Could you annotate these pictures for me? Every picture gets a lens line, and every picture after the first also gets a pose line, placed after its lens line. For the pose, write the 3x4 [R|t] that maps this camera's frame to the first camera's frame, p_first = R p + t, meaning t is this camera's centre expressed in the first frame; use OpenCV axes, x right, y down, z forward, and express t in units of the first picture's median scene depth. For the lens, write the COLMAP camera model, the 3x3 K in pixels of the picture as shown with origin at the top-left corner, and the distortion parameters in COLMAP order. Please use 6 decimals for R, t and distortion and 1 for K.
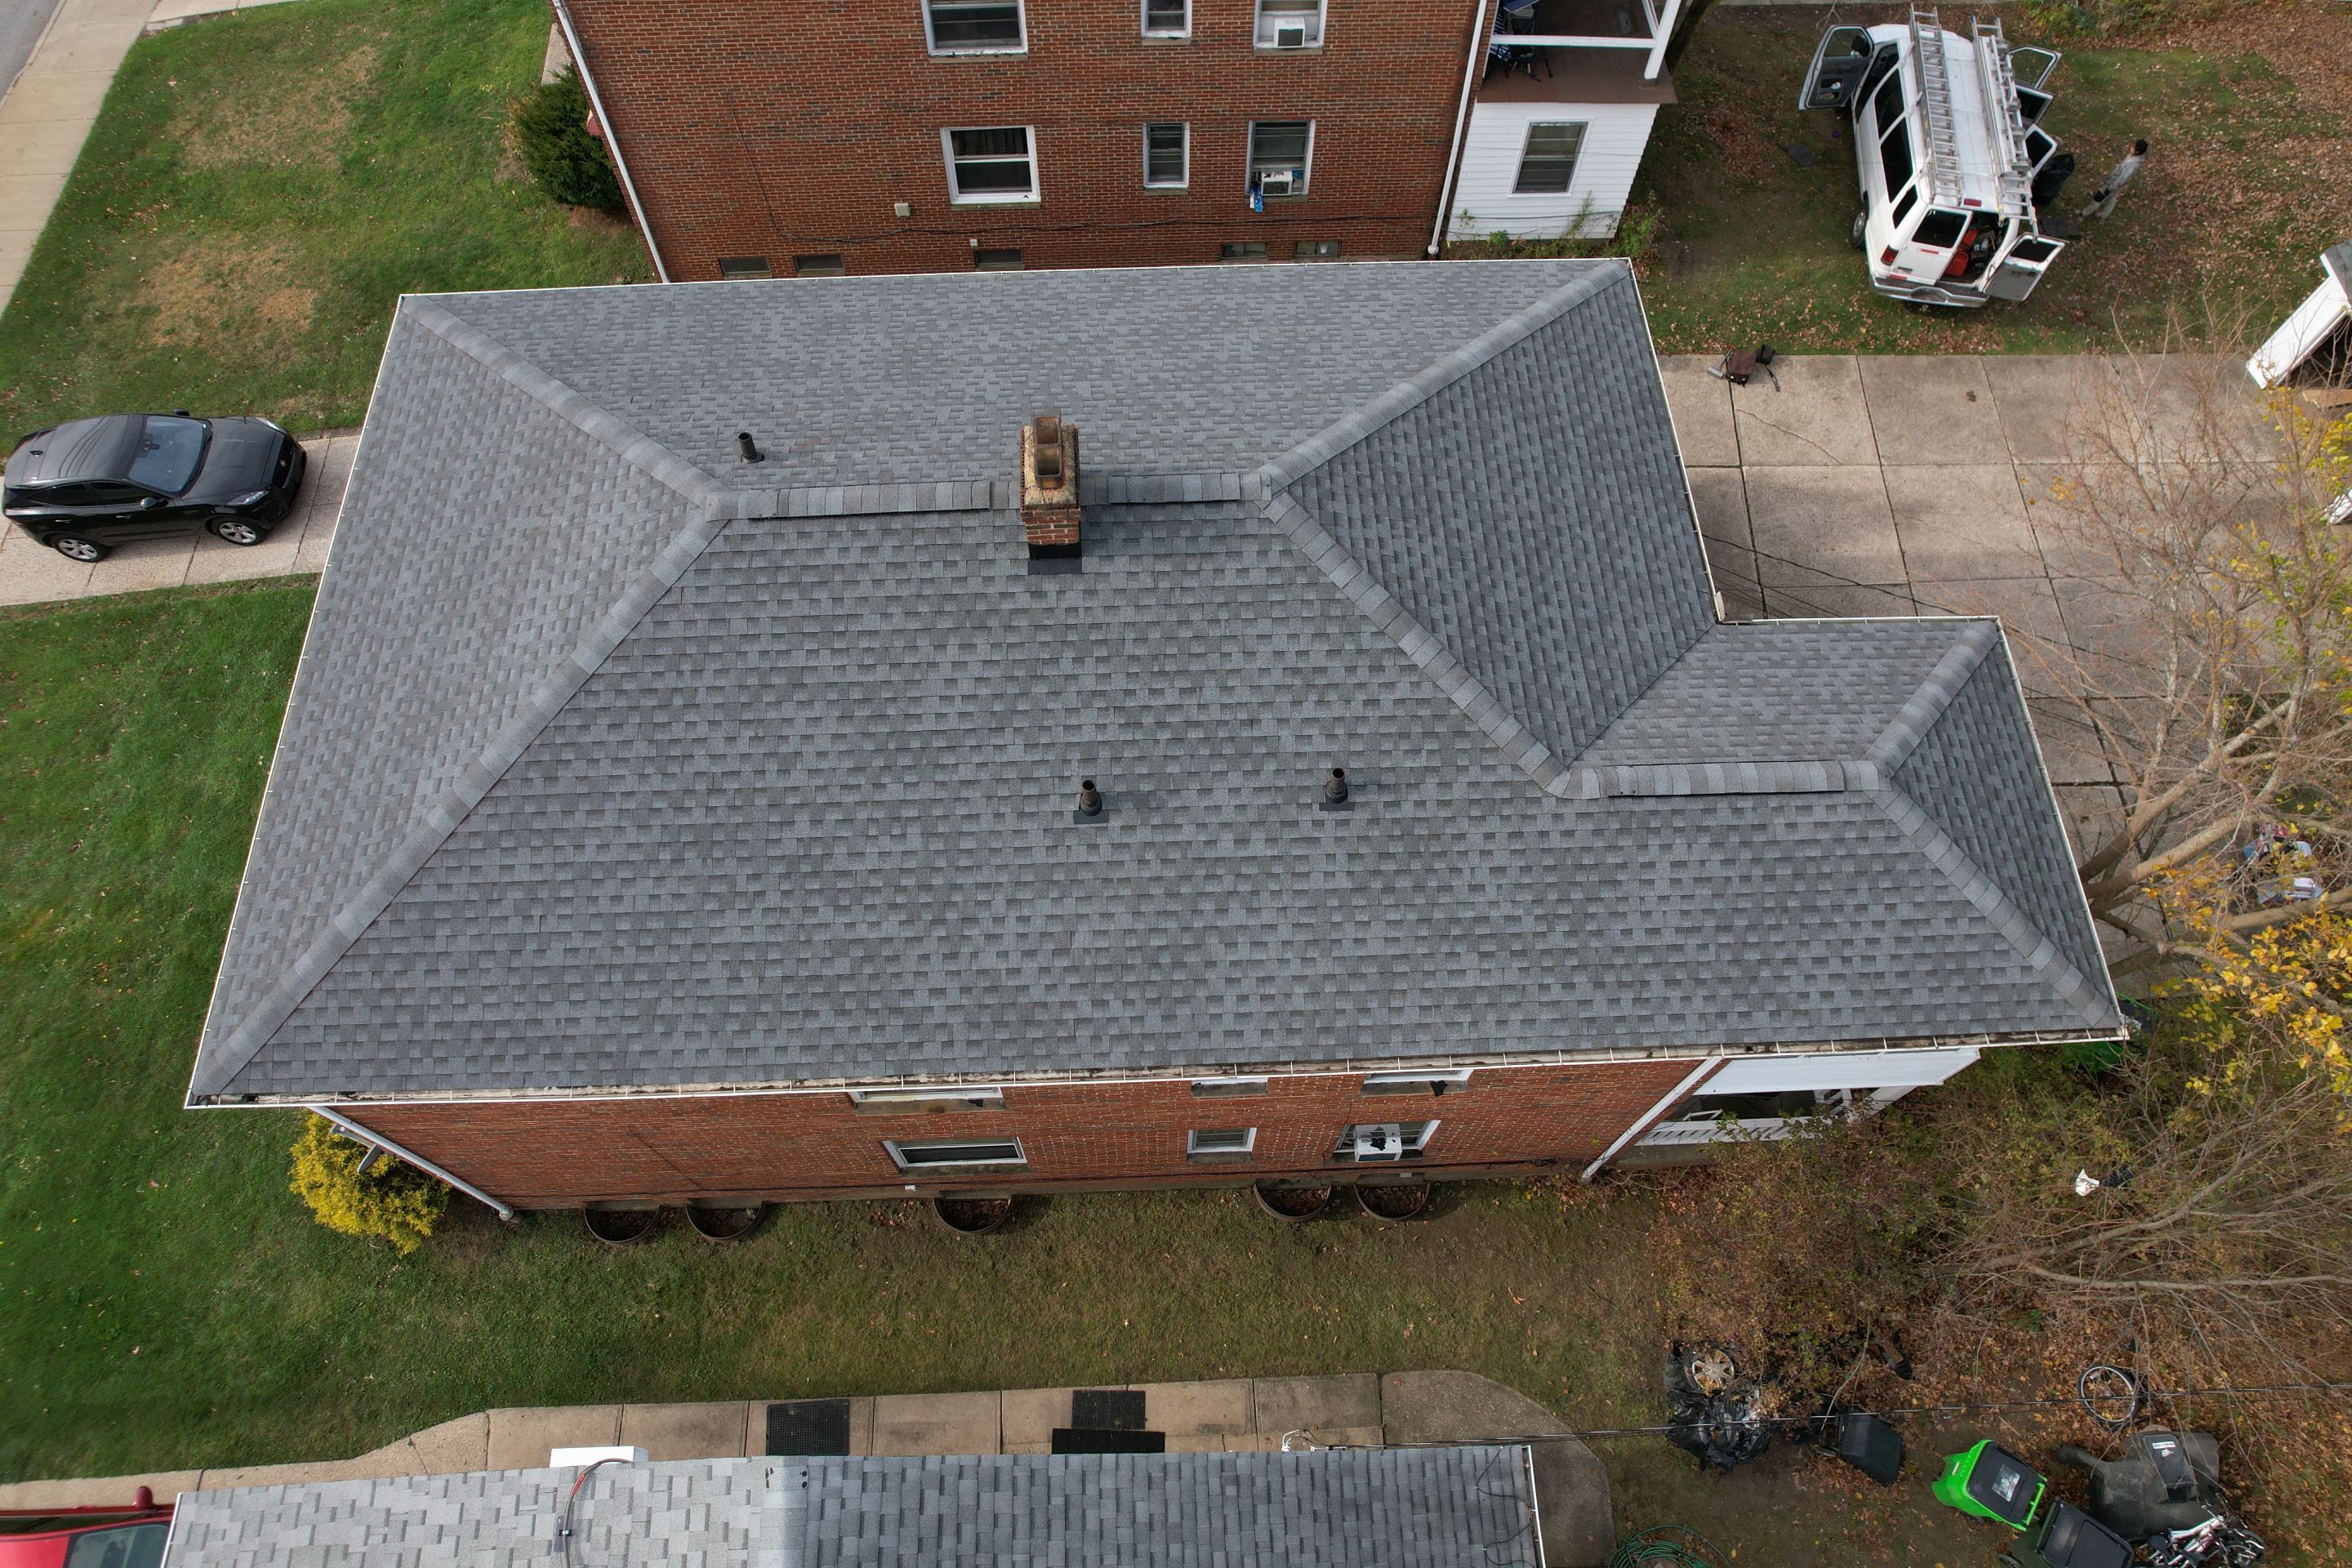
lens RADIAL K [[1498.7, 0, 1175.4], [0, 1498.7, 792.1], [0, 0, 1]] dist [-0.054819, 0.017082]
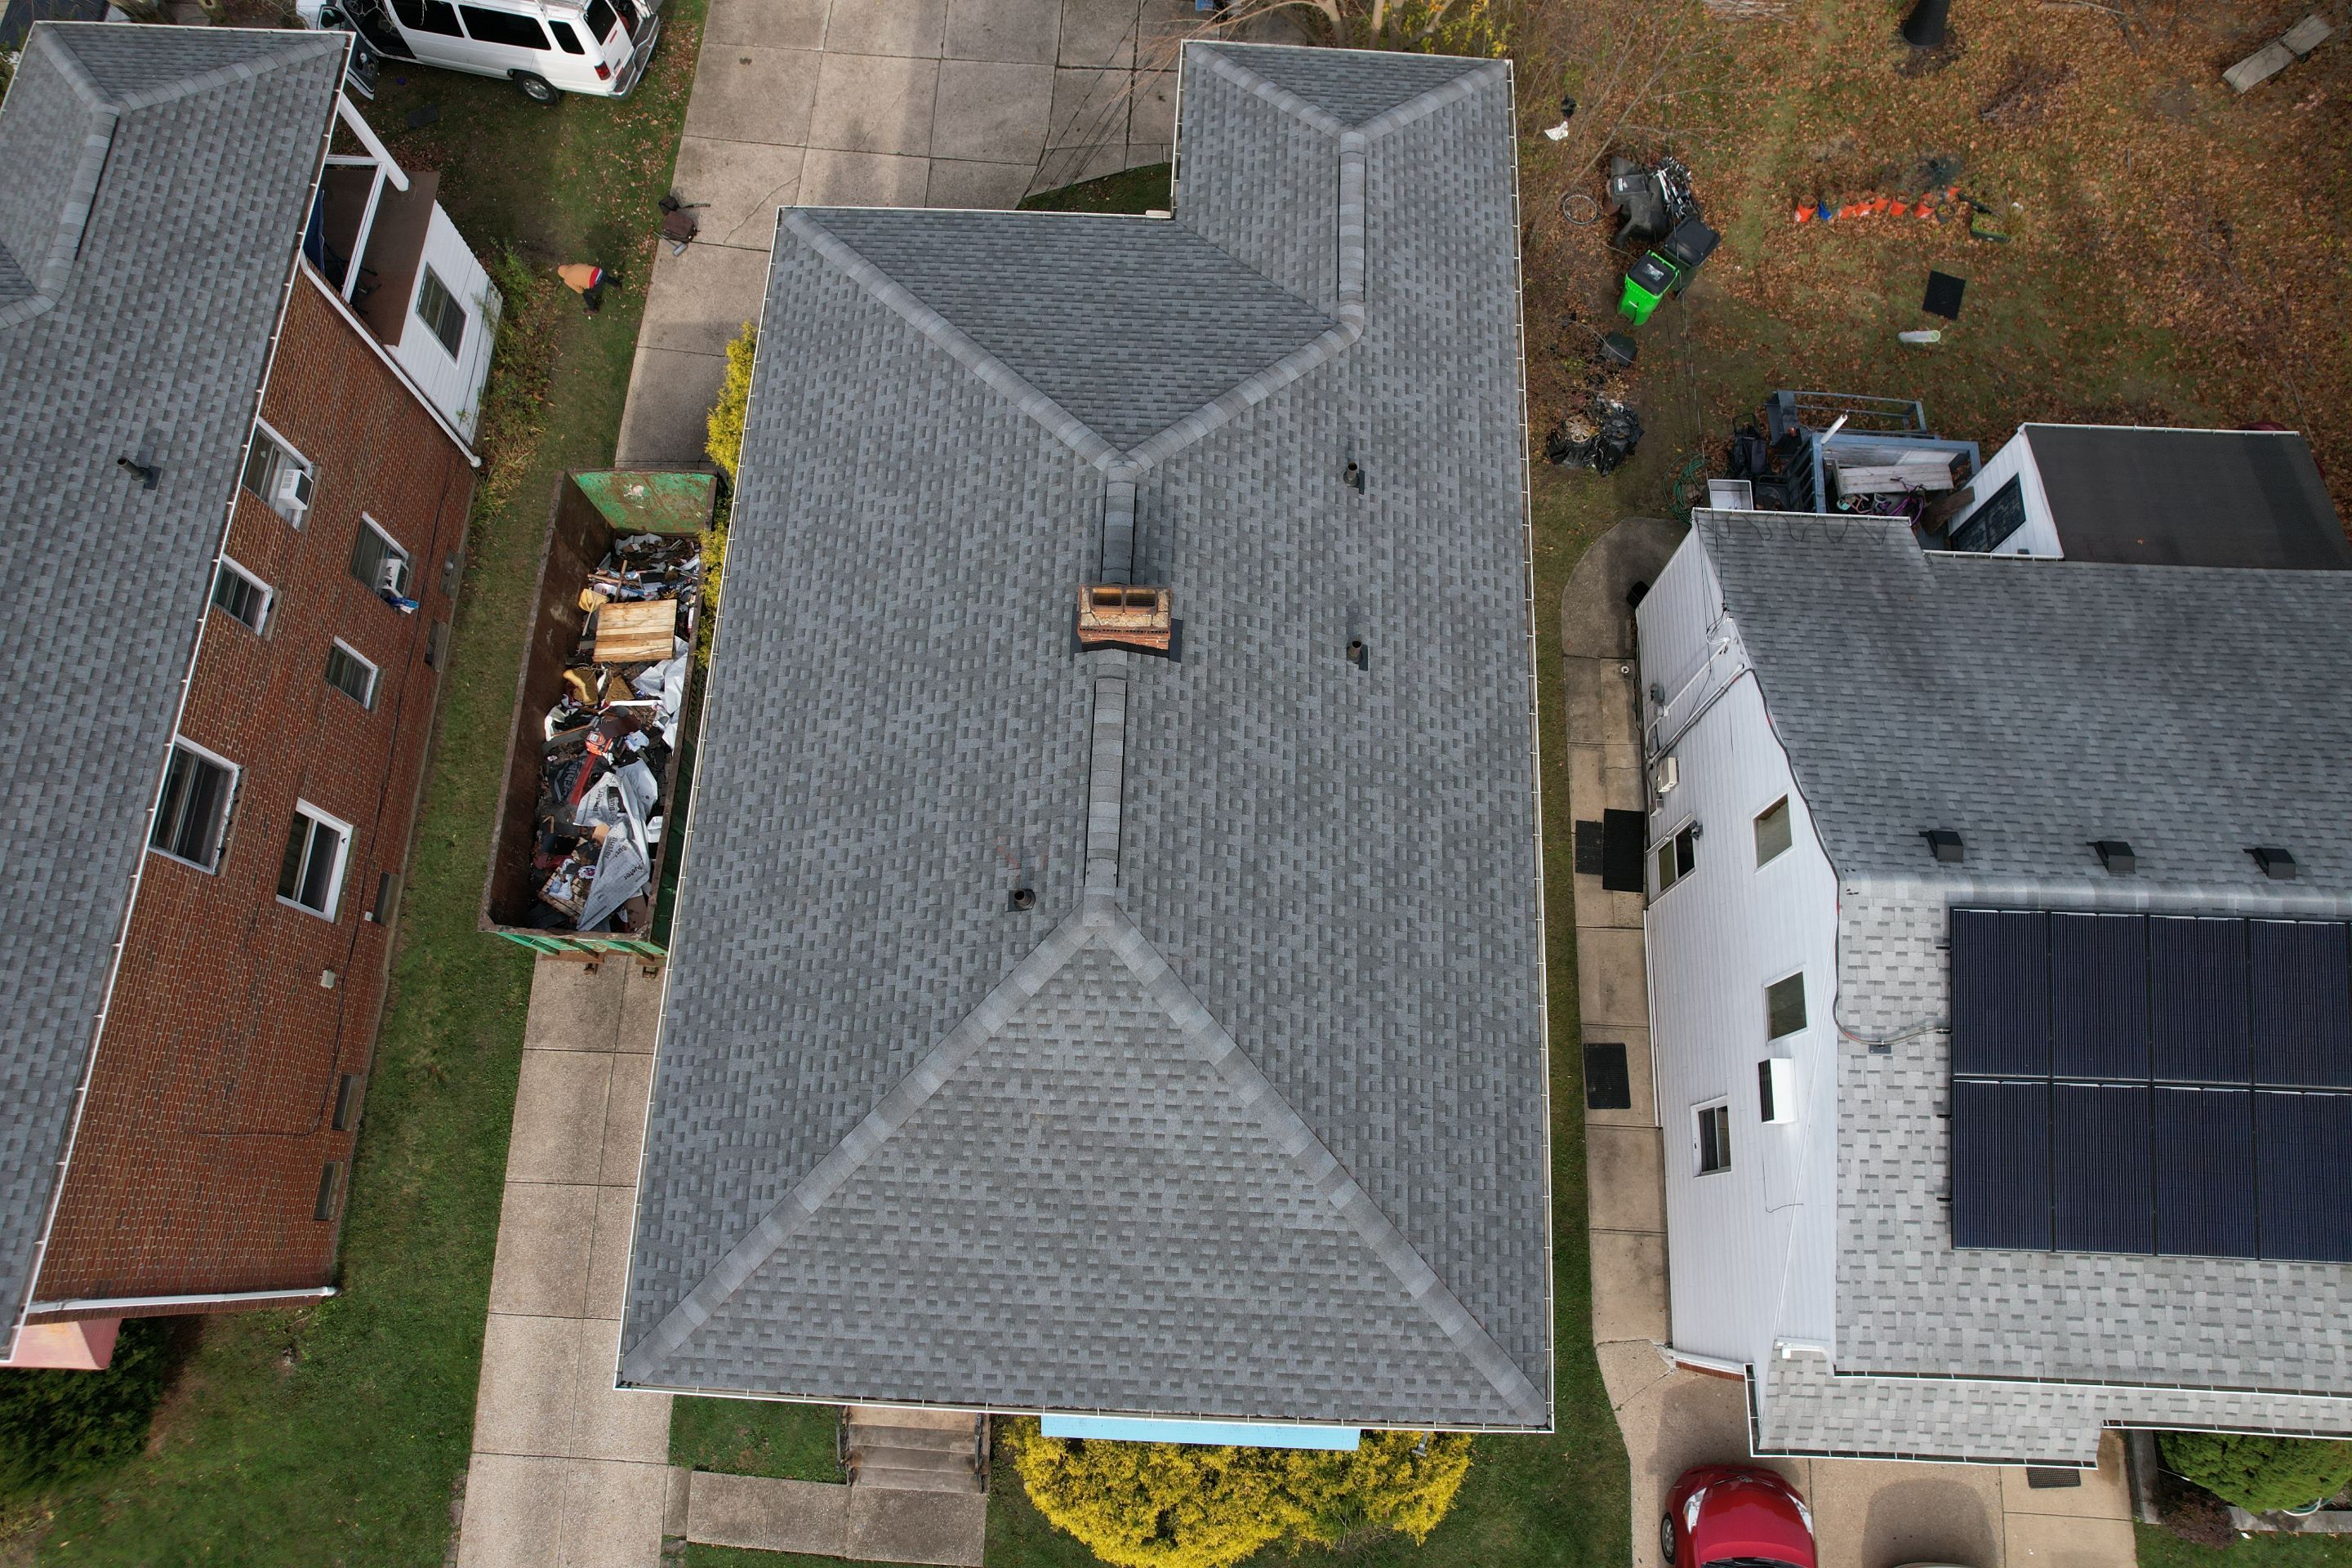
lens RADIAL K [[1502.3, 0, 1176.0], [0, 1502.3, 784.0], [0, 0, 1]] dist [-0.069626, 0.062842]
pose [[0.080815, -0.952667, 0.293076, -0.534037], [0.887269, 0.202726, 0.414315, -0.616869], [-0.454118, 0.226555, 0.861655, 0.009013]]
